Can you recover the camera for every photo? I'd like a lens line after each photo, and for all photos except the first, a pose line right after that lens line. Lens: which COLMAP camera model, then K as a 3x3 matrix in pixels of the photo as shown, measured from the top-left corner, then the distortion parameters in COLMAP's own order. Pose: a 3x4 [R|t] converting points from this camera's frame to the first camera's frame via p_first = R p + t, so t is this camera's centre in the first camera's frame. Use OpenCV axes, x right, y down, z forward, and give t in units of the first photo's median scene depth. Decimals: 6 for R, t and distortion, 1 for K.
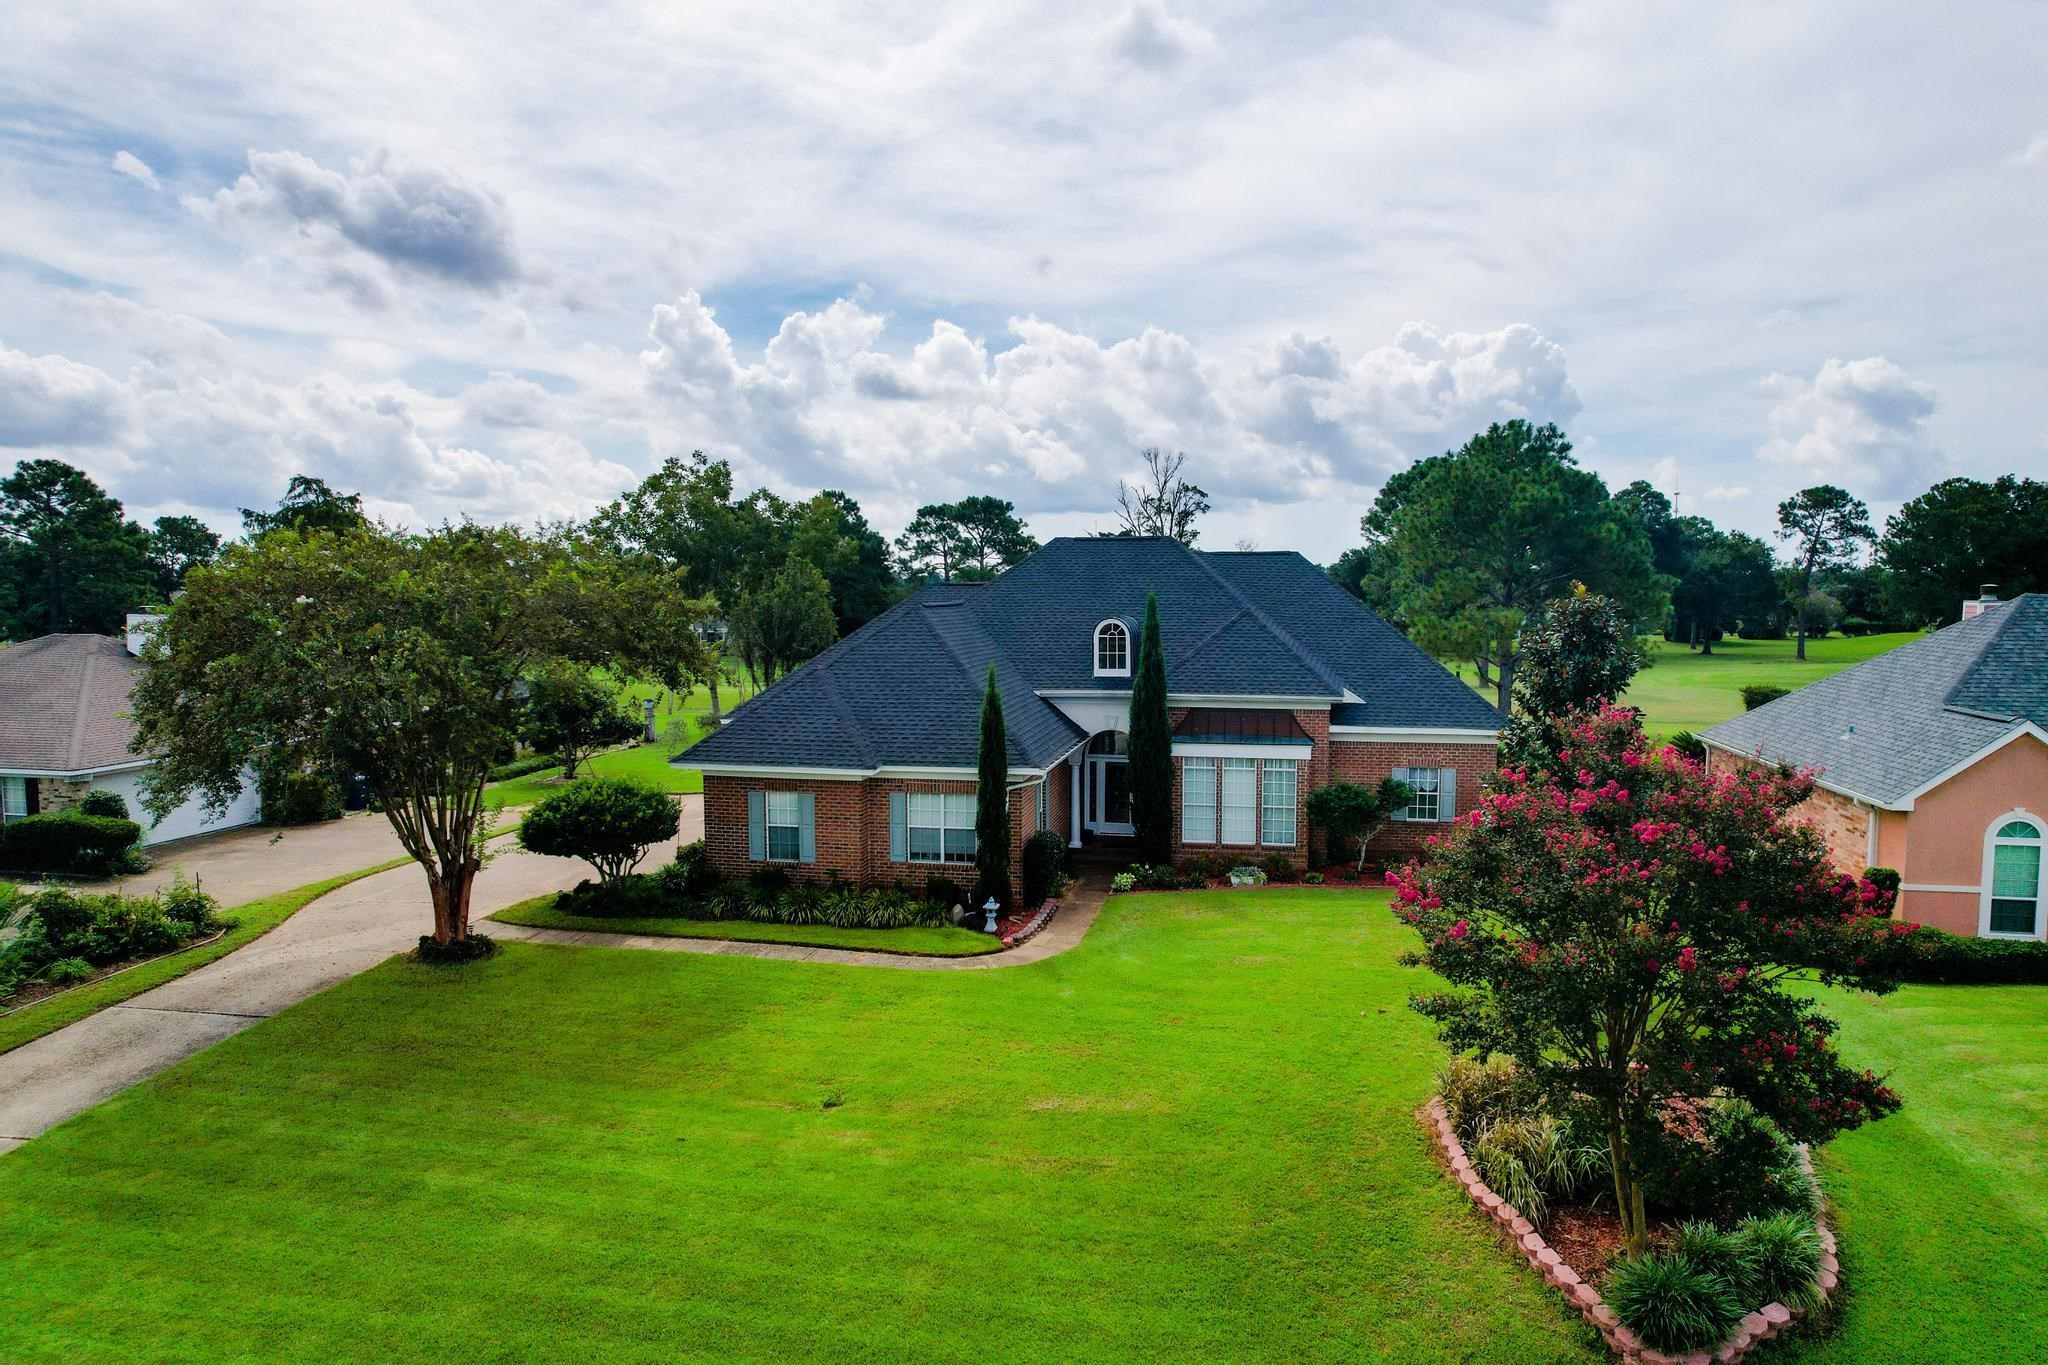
lens RADIAL K [[1293.0, 0, 1024.0], [0, 1293.0, 682.5], [0, 0, 1]] dist [-0.064508, 0.062108]
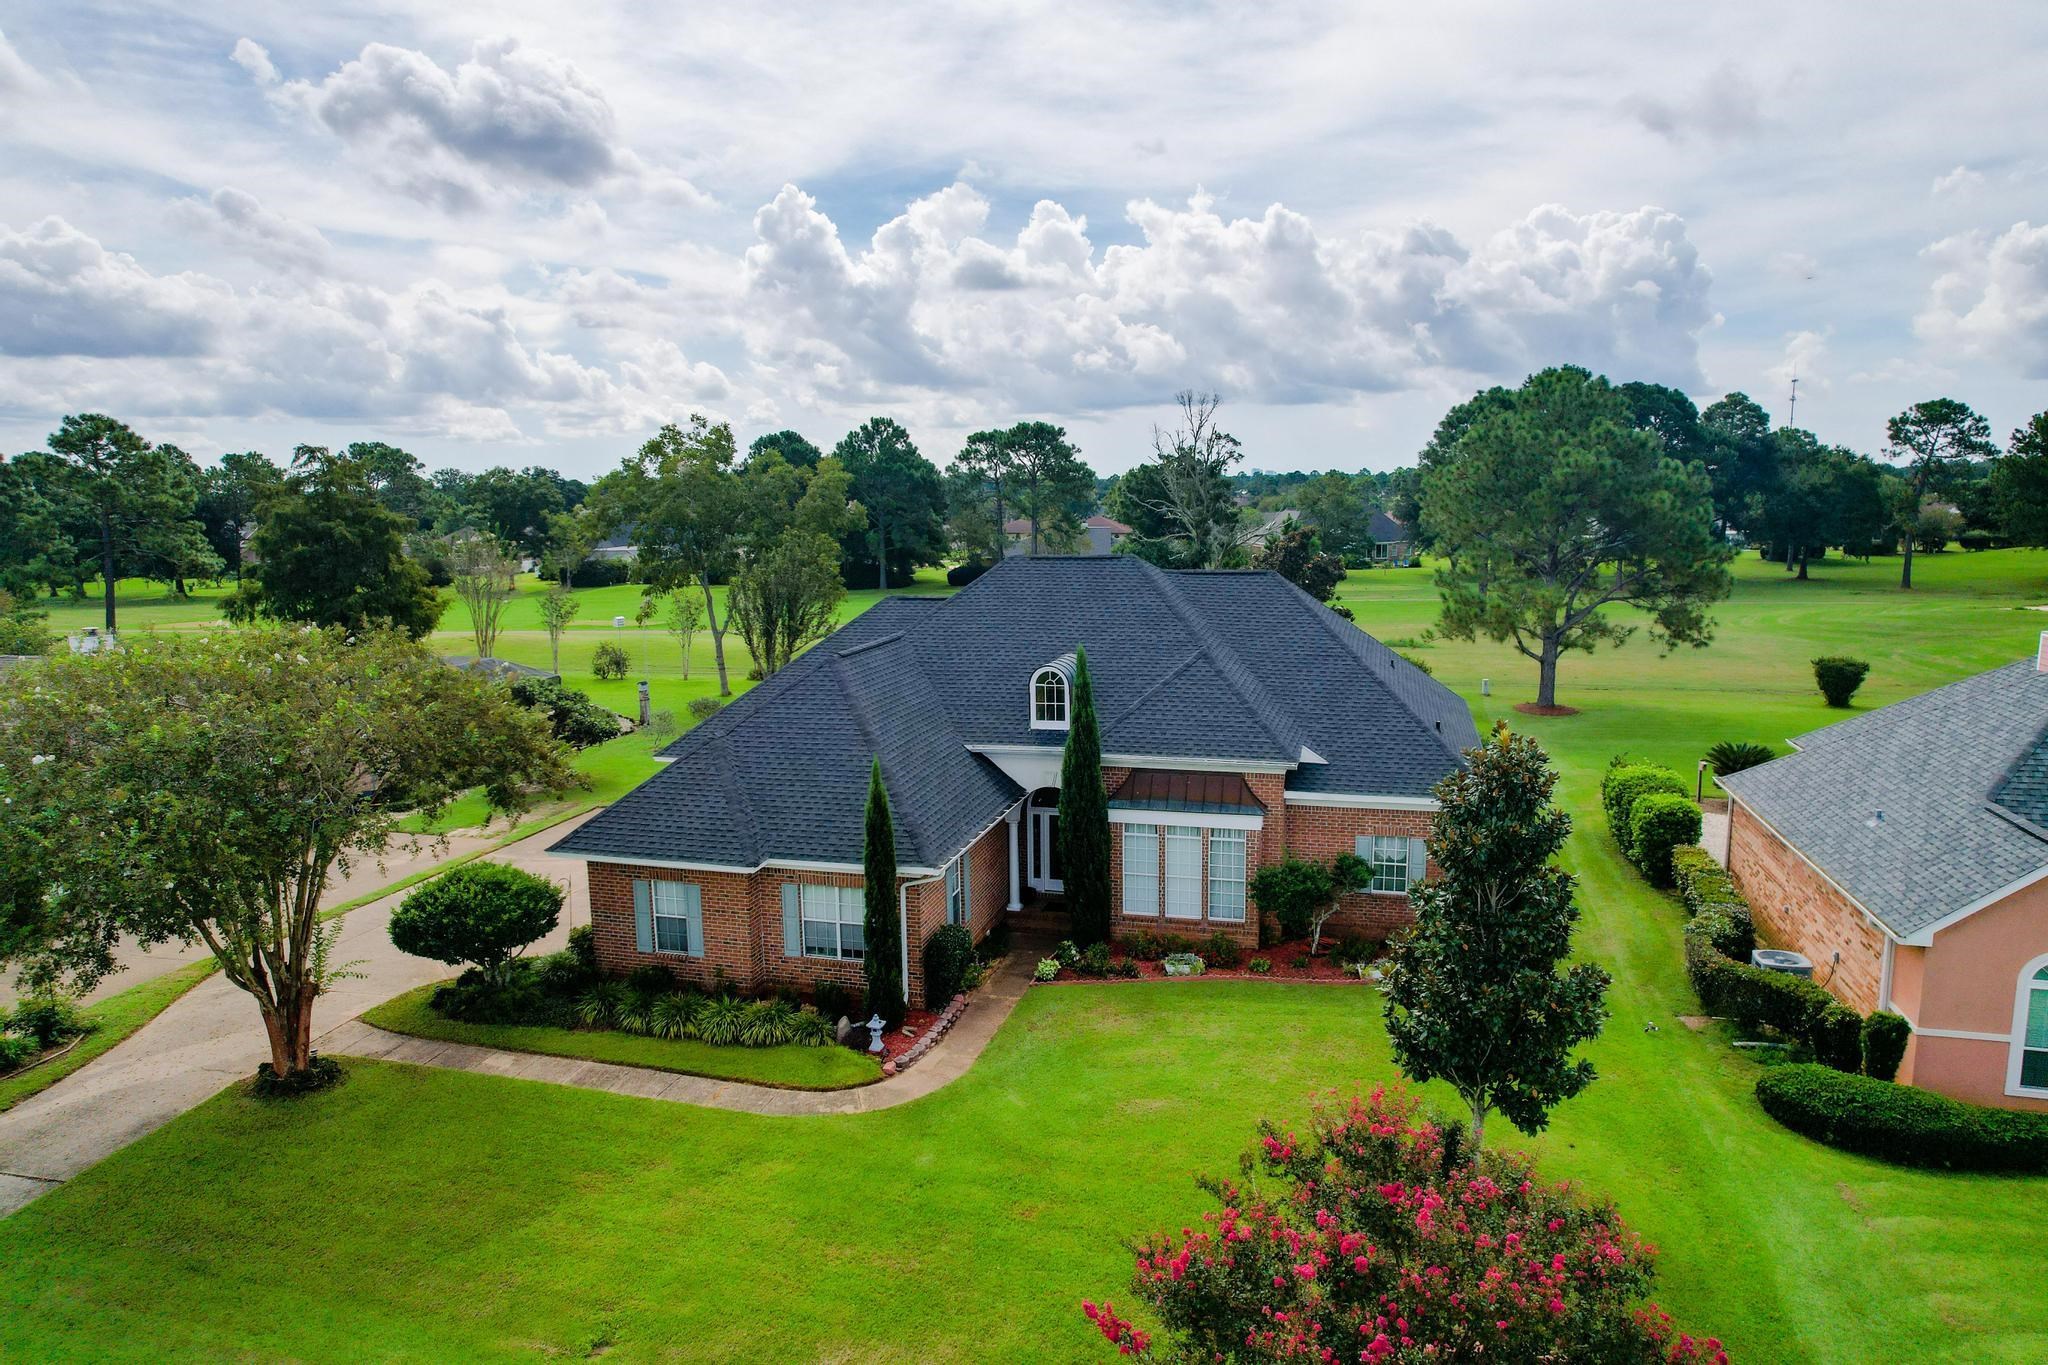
lens RADIAL K [[1293.0, 0, 1024.0], [0, 1293.0, 682.5], [0, 0, 1]] dist [-0.064508, 0.062108]
pose [[0.997718, -0.002509, -0.067472, 0.122682], [0.007797, 0.996905, 0.078231, -0.120140], [0.067067, -0.078578, 0.994649, 0.102232]]
